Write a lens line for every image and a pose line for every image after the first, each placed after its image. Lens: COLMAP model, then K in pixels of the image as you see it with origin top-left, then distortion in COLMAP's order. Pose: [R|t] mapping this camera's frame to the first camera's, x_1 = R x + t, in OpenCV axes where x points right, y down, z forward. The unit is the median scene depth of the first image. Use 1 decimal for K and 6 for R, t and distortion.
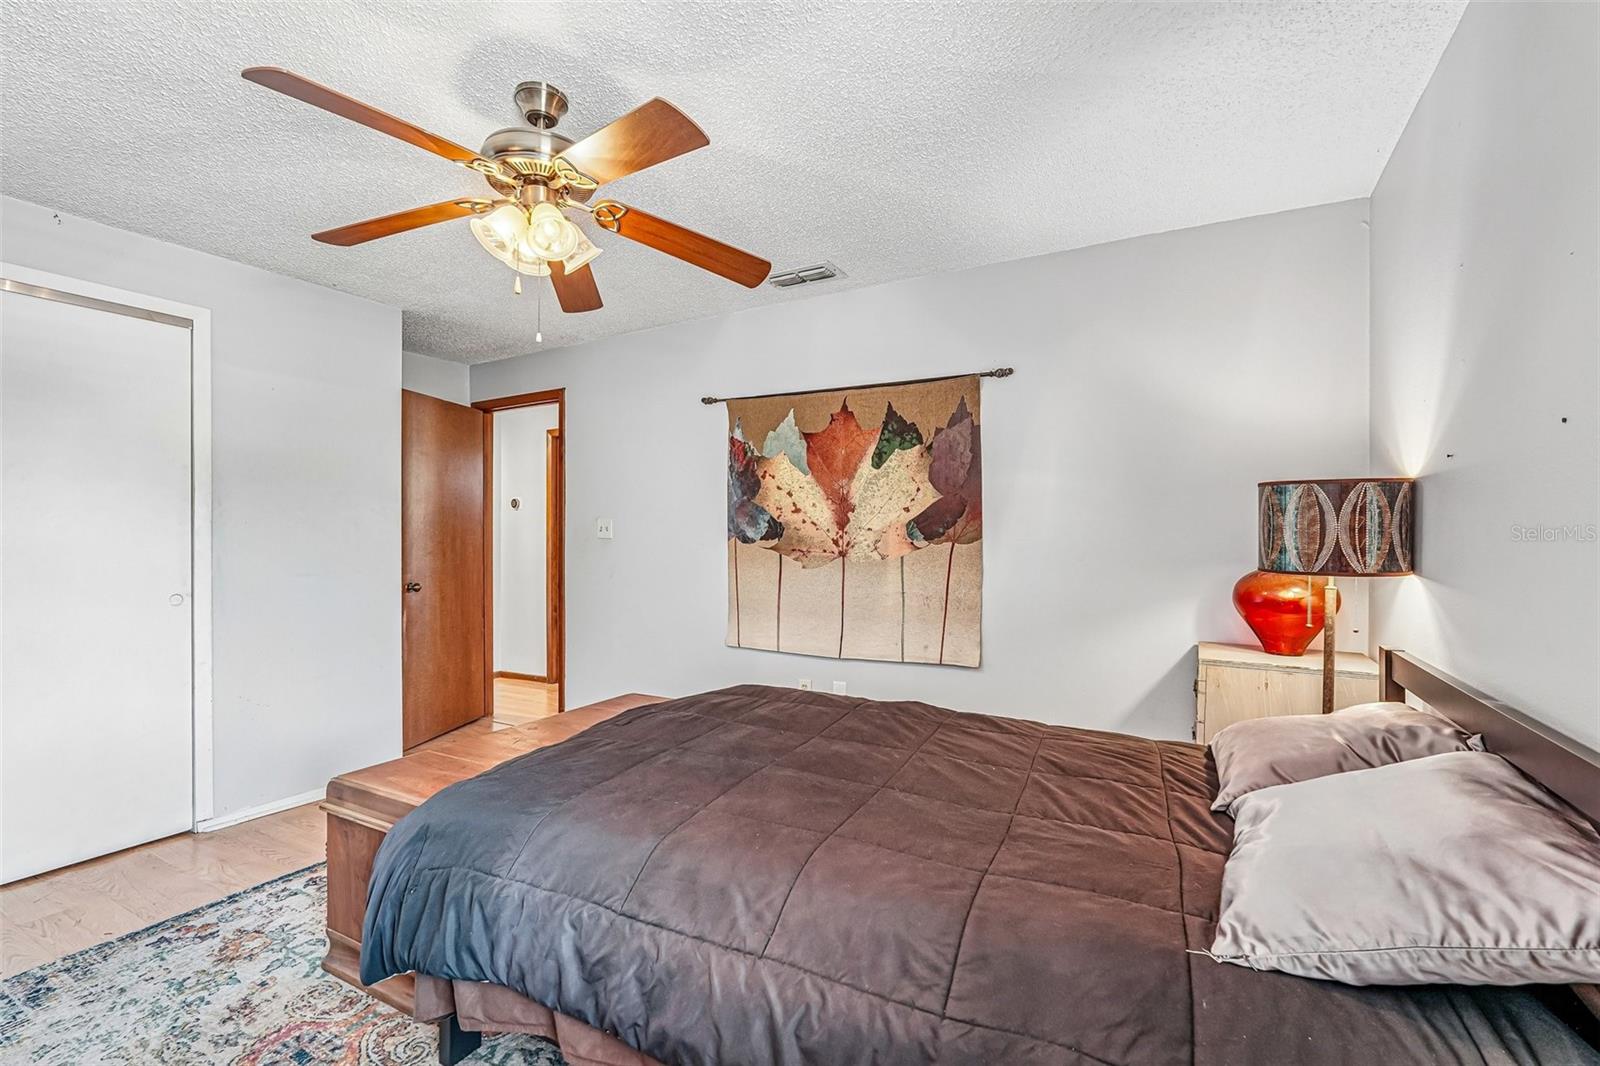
lens RADIAL K [[712.1, 0, 797.8], [0, 712.1, 535.5], [0, 0, 1]] dist [-0.008353, 0.005188]
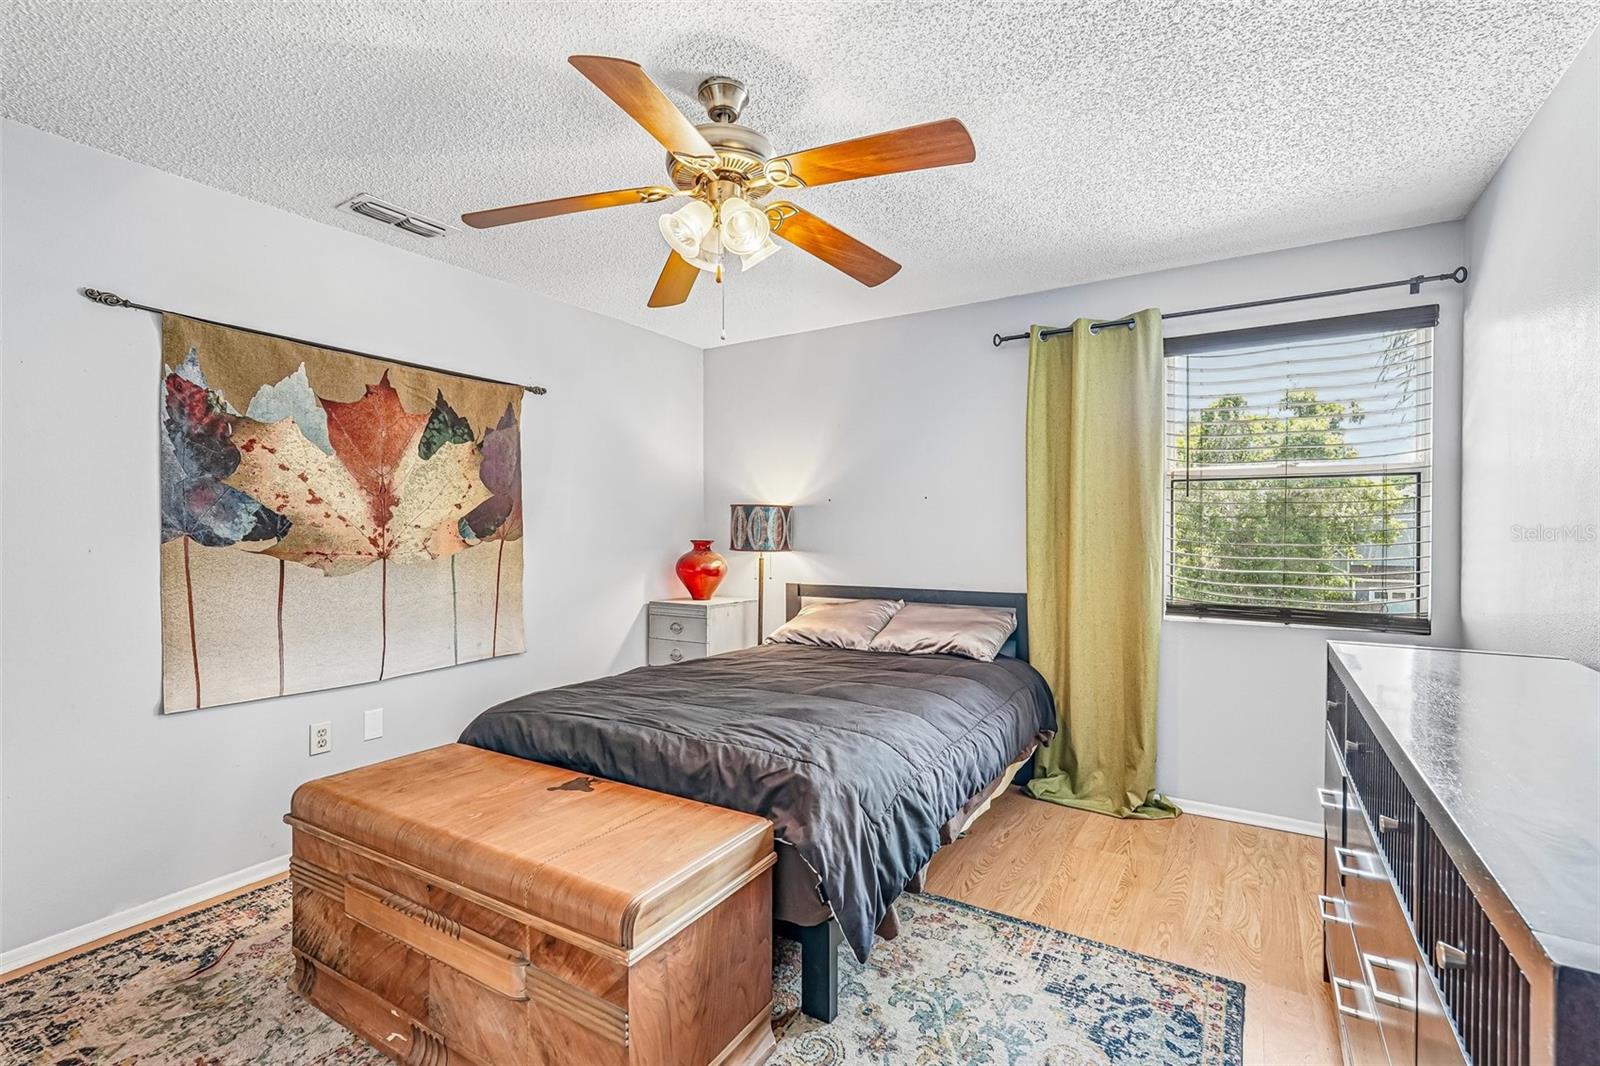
lens RADIAL K [[712.1, 0, 802.9], [0, 712.1, 534.0], [0, 0, 1]] dist [-0.008353, 0.005188]
pose [[0.049433, -0.004716, 0.998766, -0.745909], [0.001031, 0.999989, 0.004671, -0.002706], [-0.998777, 0.000798, 0.049438, 0.462008]]
